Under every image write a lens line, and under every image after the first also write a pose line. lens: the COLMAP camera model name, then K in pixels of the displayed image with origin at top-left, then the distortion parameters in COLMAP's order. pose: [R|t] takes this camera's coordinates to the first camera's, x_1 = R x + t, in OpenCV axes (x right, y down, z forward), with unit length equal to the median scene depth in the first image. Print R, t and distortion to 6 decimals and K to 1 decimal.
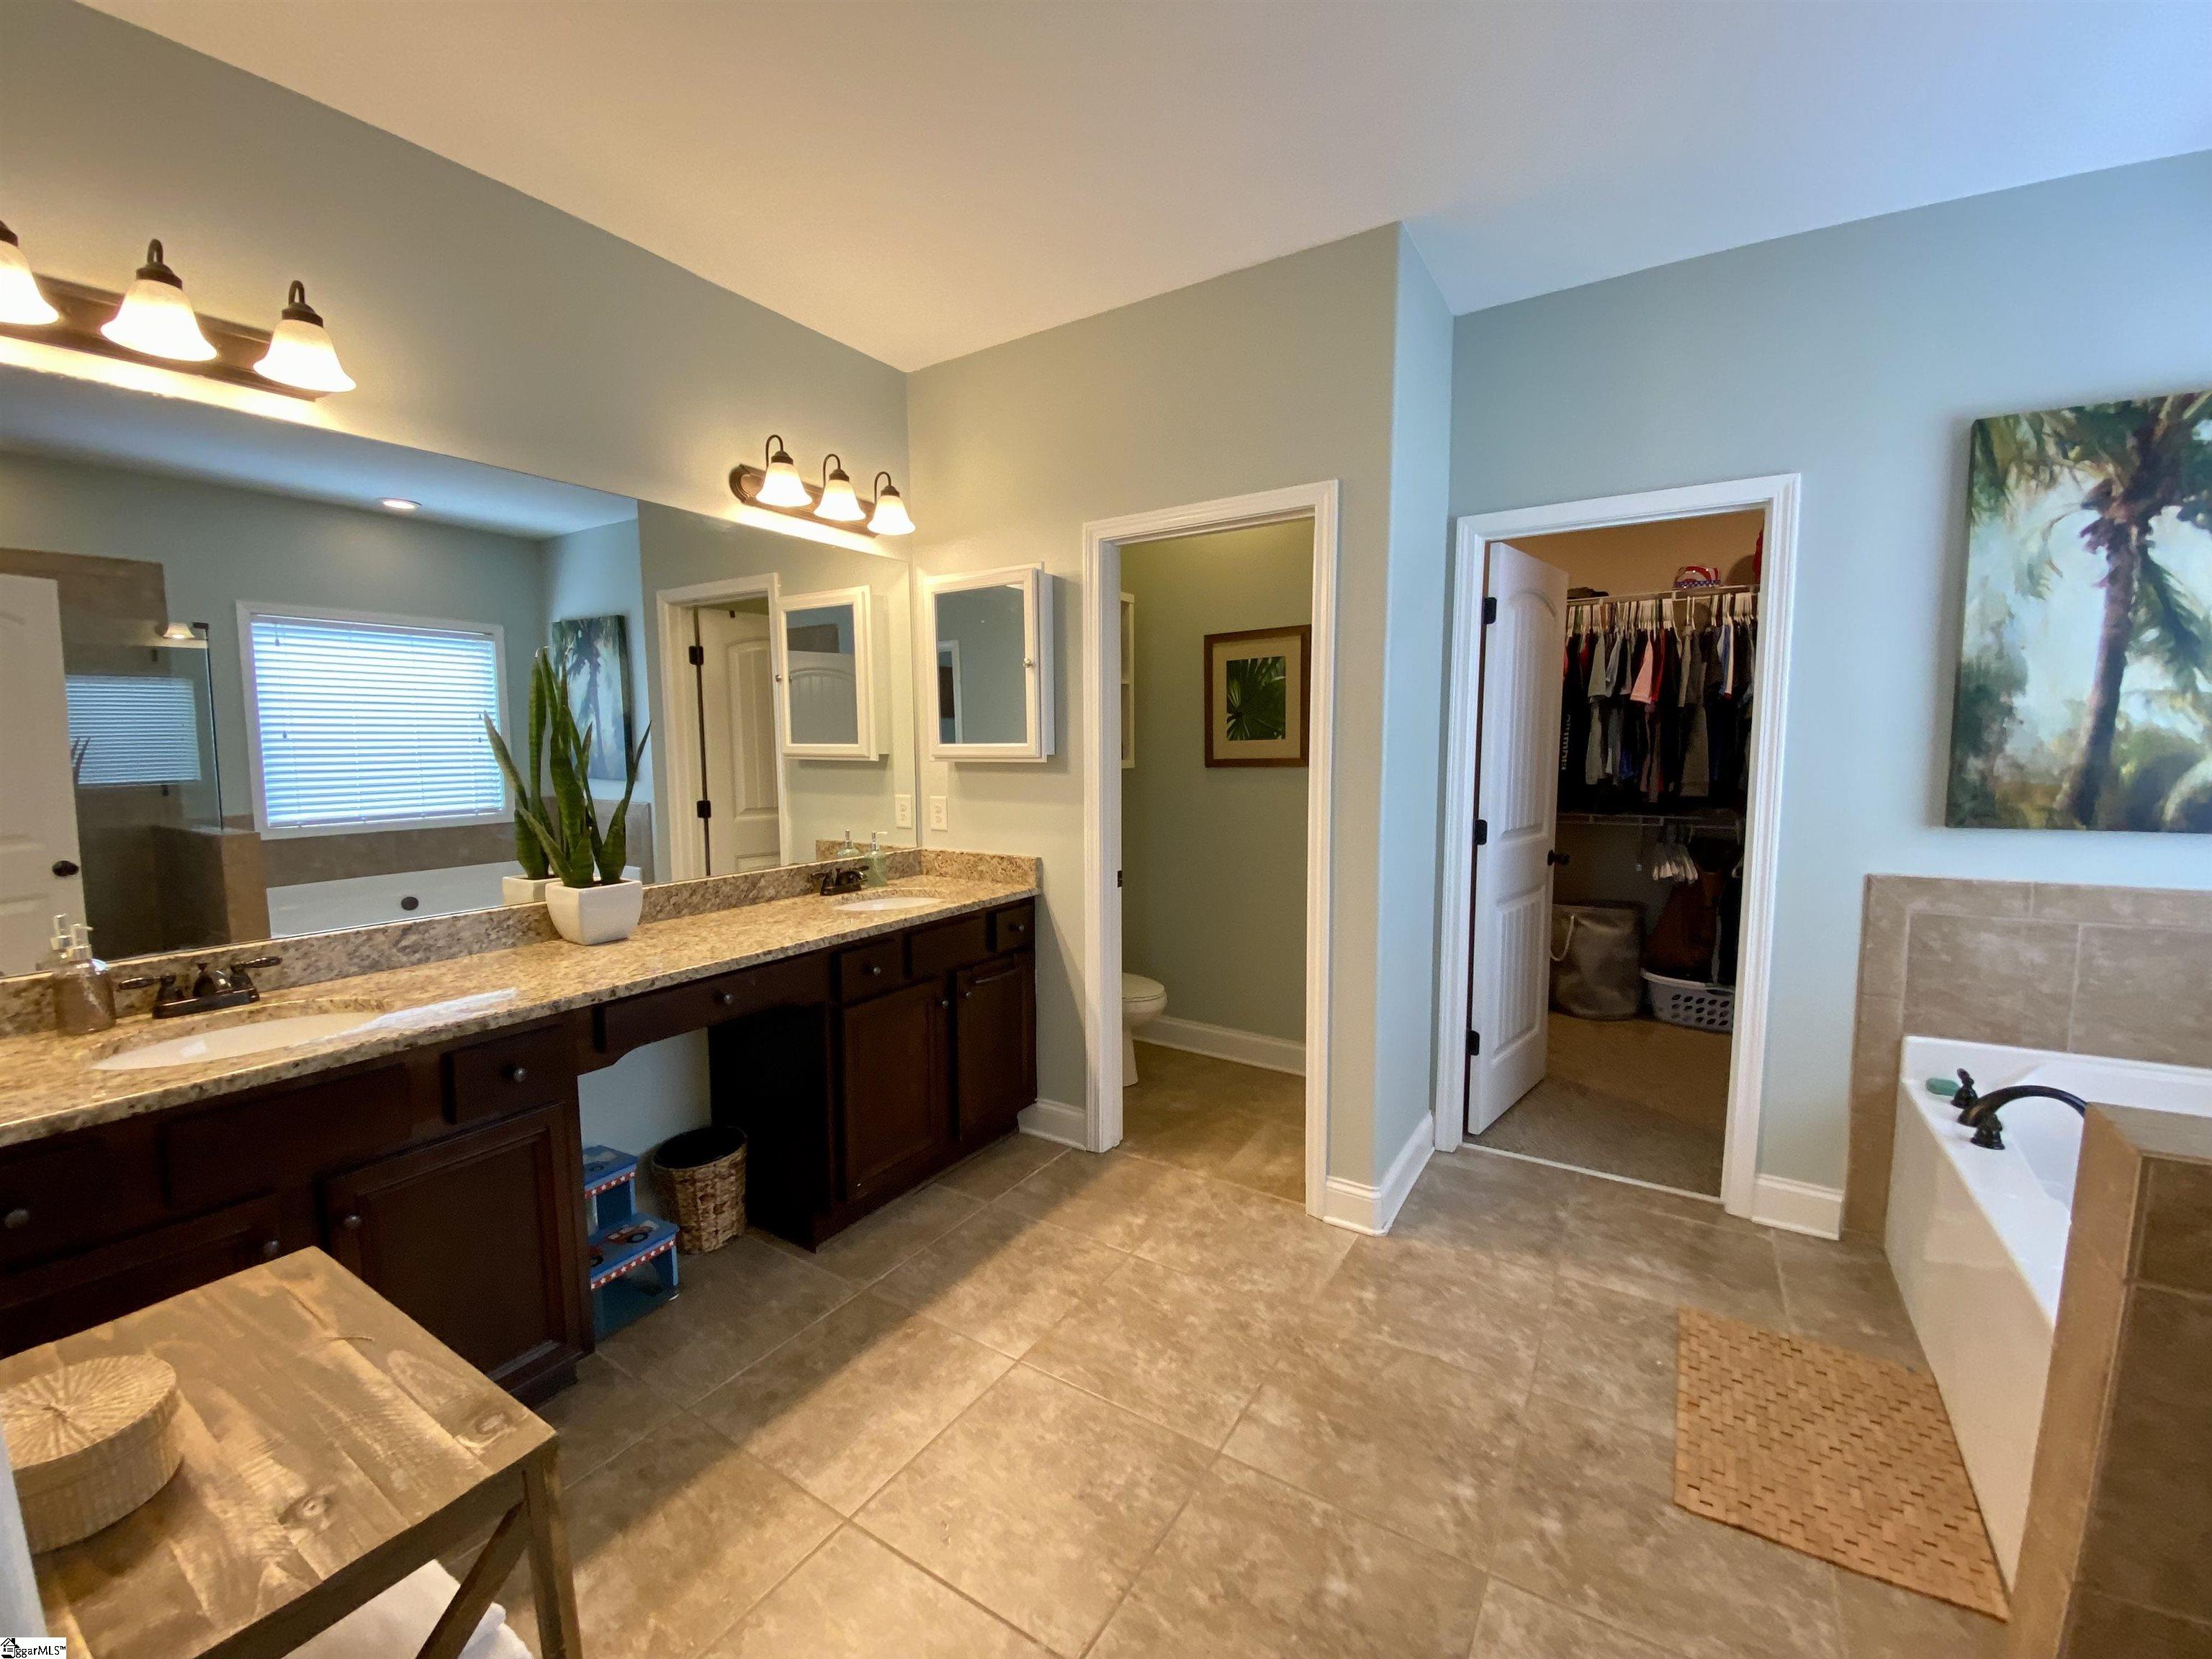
lens RADIAL K [[904.2, 0, 1111.5], [0, 904.2, 829.8], [0, 0, 1]] dist [-0.010987, -0.005973]
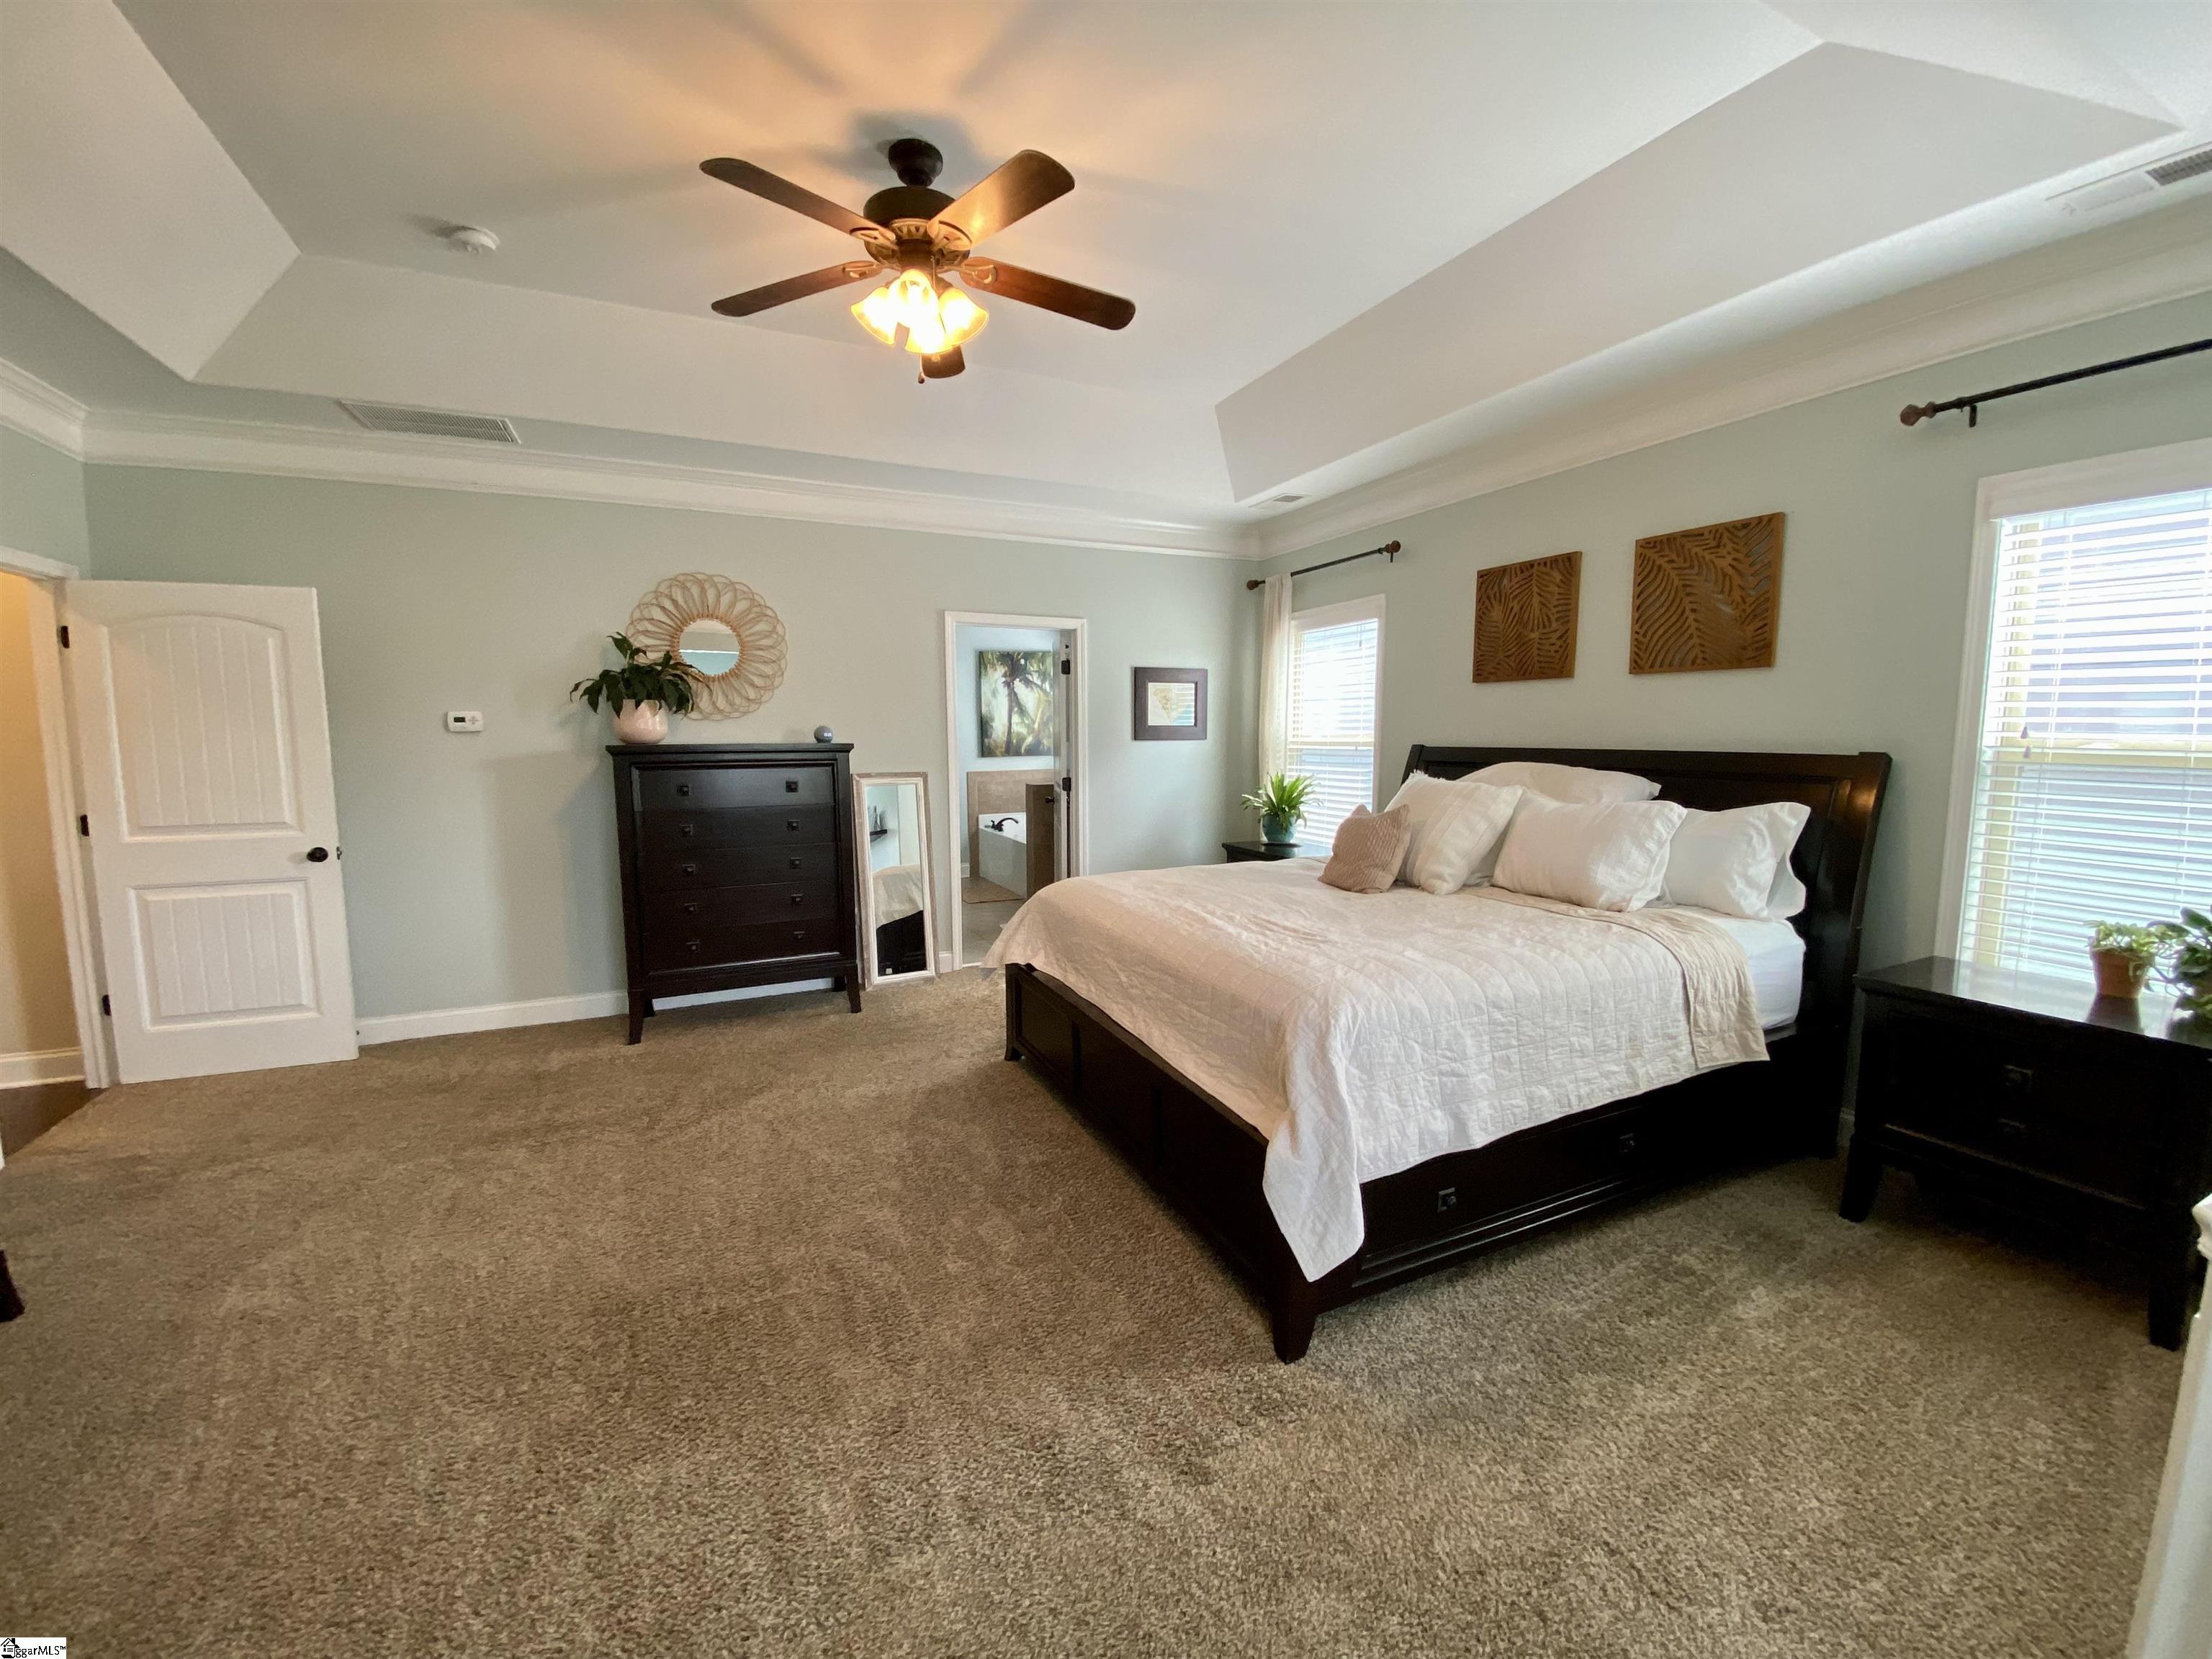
lens RADIAL K [[904.2, 0, 1109.2], [0, 904.2, 828.3], [0, 0, 1]] dist [-0.010987, -0.005973]
pose [[0.556348, -0.088886, 0.826182, -2.100788], [0.080779, 0.995338, 0.052689, 0.148331], [-0.827014, 0.037425, 0.560935, -1.699048]]
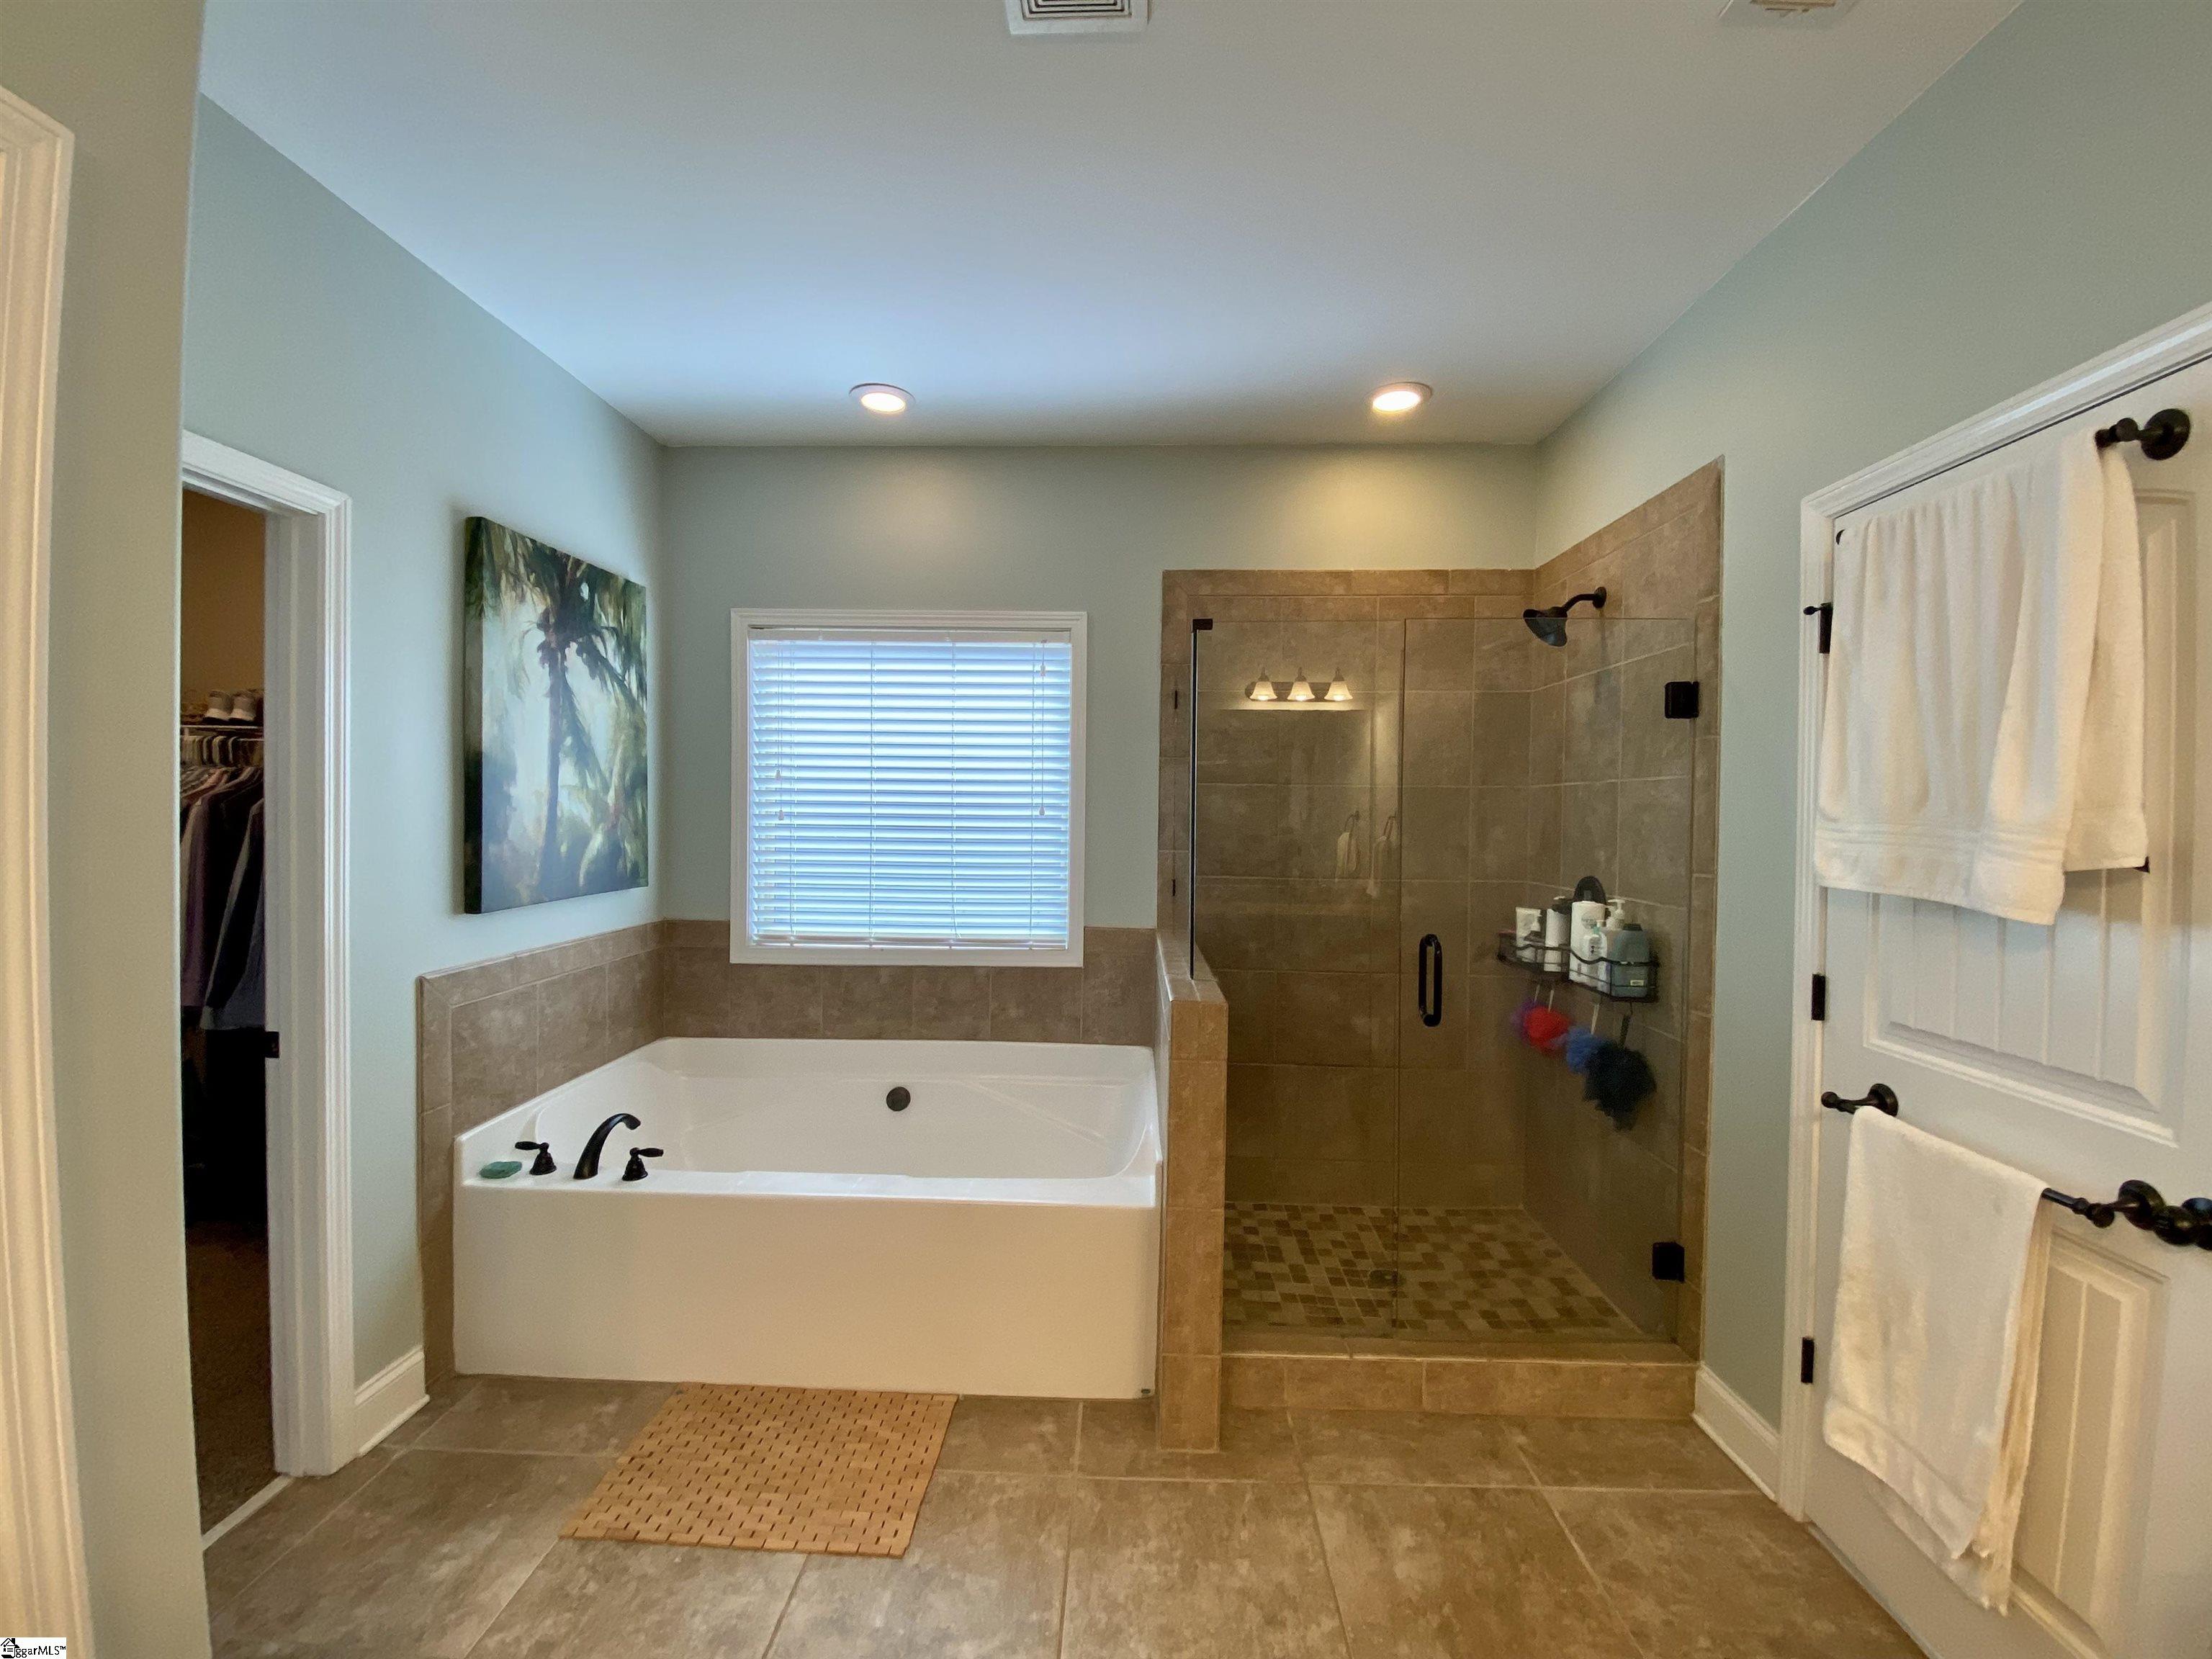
lens RADIAL K [[904.2, 0, 1108.4], [0, 904.2, 826.4], [0, 0, 1]] dist [-0.010987, -0.005973]
pose [[-0.502201, -0.011538, 0.864674, -0.304363], [0.075682, 0.995488, 0.057240, -0.111859], [-0.861433, 0.094186, -0.499062, 0.953040]]
